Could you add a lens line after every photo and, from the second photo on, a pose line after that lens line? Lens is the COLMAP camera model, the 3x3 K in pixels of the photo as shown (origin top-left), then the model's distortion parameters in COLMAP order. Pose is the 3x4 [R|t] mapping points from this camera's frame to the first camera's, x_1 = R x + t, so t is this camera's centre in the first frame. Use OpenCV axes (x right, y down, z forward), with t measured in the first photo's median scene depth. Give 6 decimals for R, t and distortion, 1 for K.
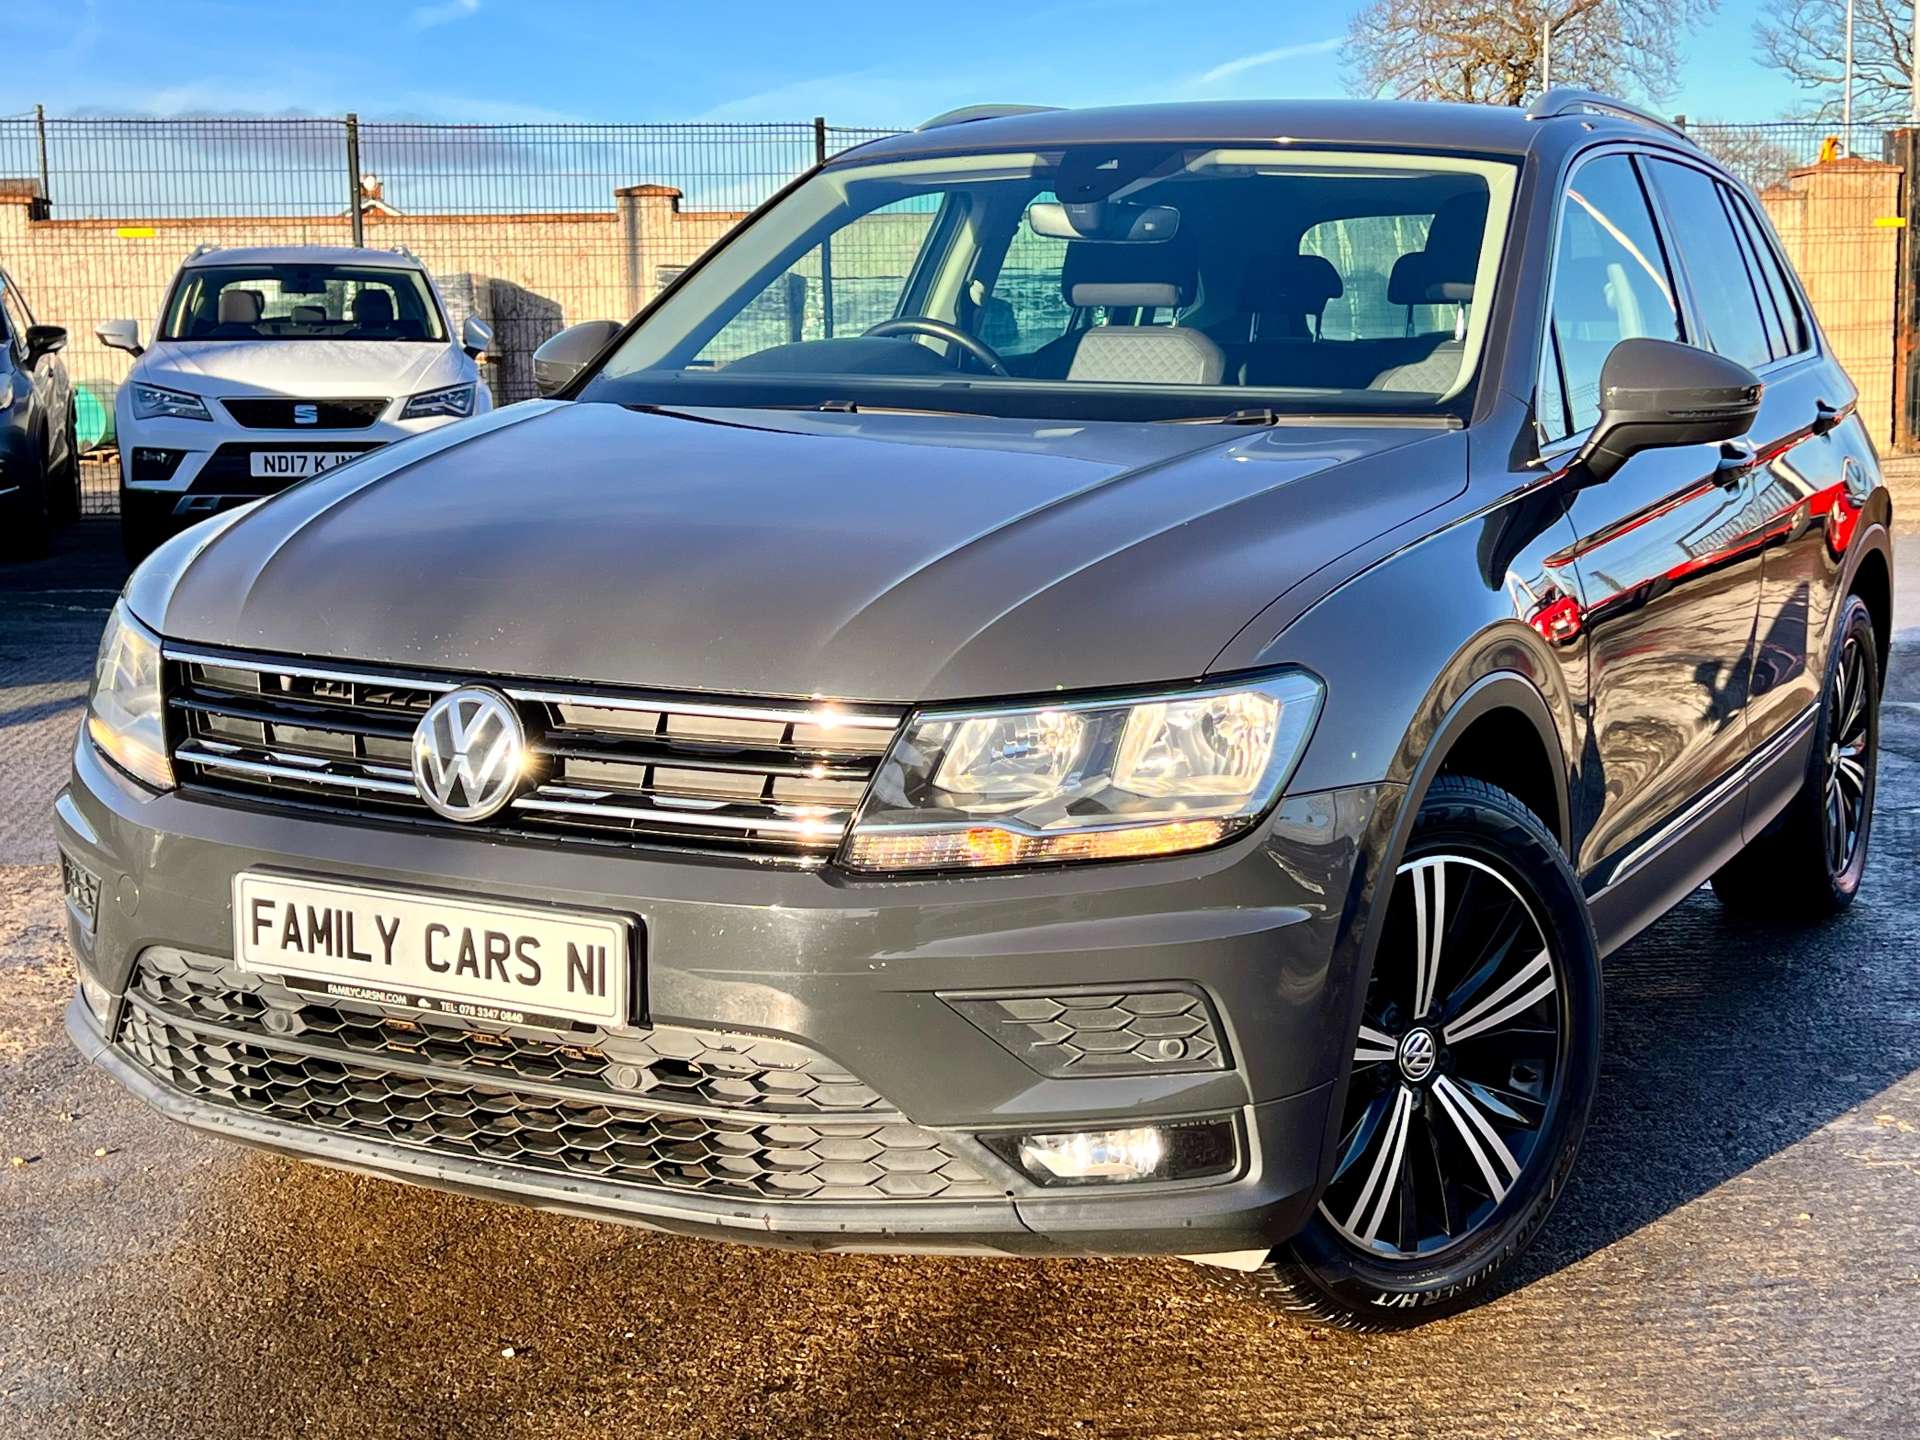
lens RADIAL K [[2973.3, 0, 960.0], [0, 2973.3, 720.0], [0, 0, 1]] dist [0.214628, -0.709862]
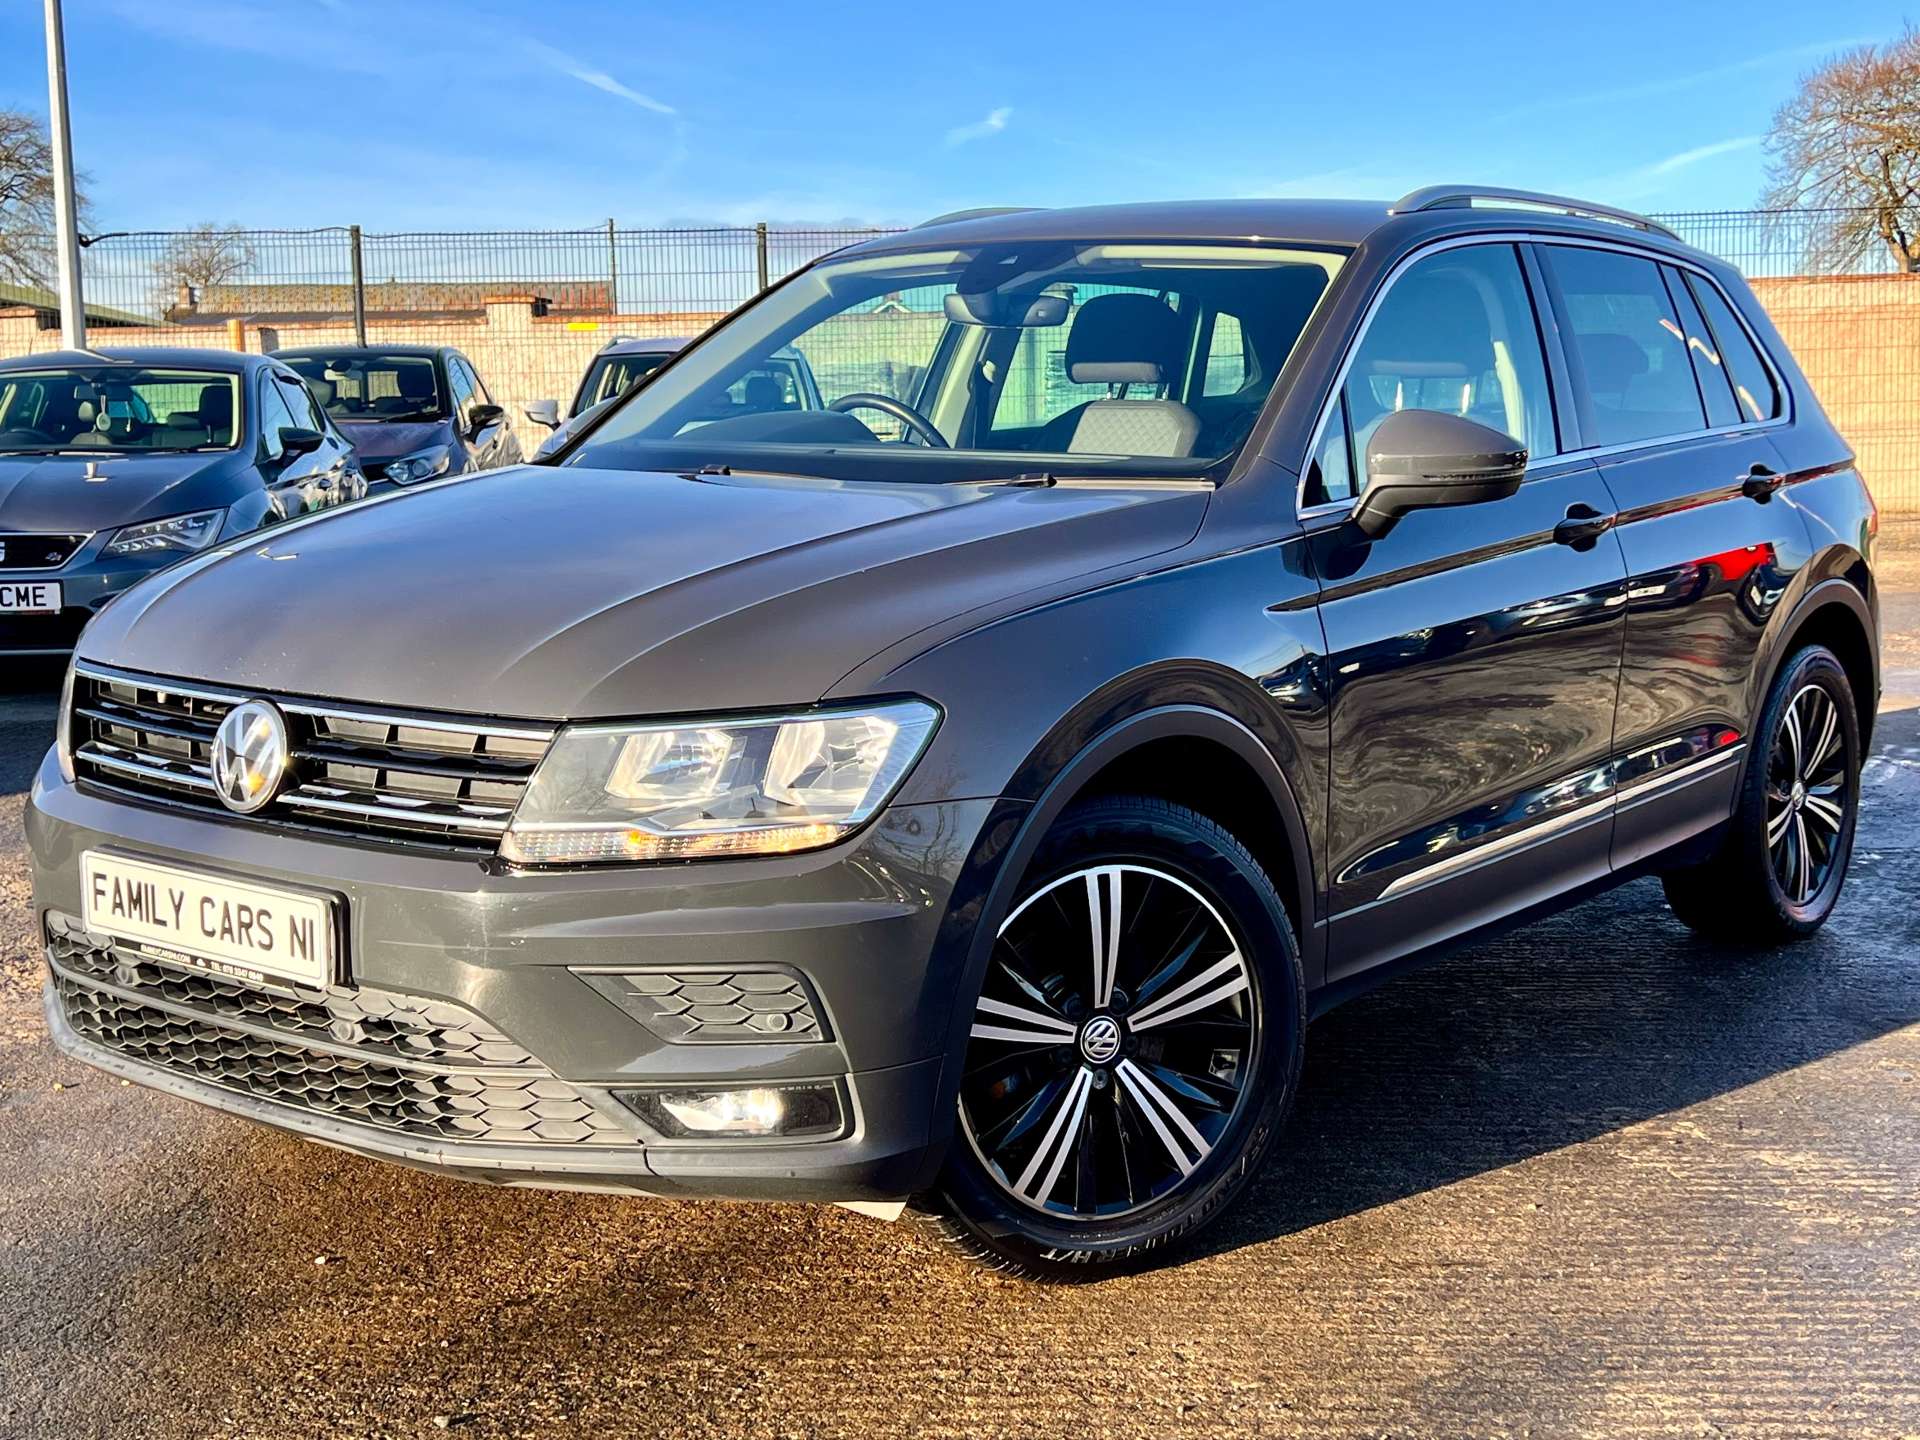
lens RADIAL K [[2636.3, 0, 960.0], [0, 2636.3, 720.0], [0, 0, 1]] dist [0.329538, -1.591958]
pose [[0.982311, 0.018702, -0.186318, 0.309494], [-0.020863, 0.999736, -0.009642, 0.001136], [0.186089, 0.013358, 0.982442, -0.001274]]
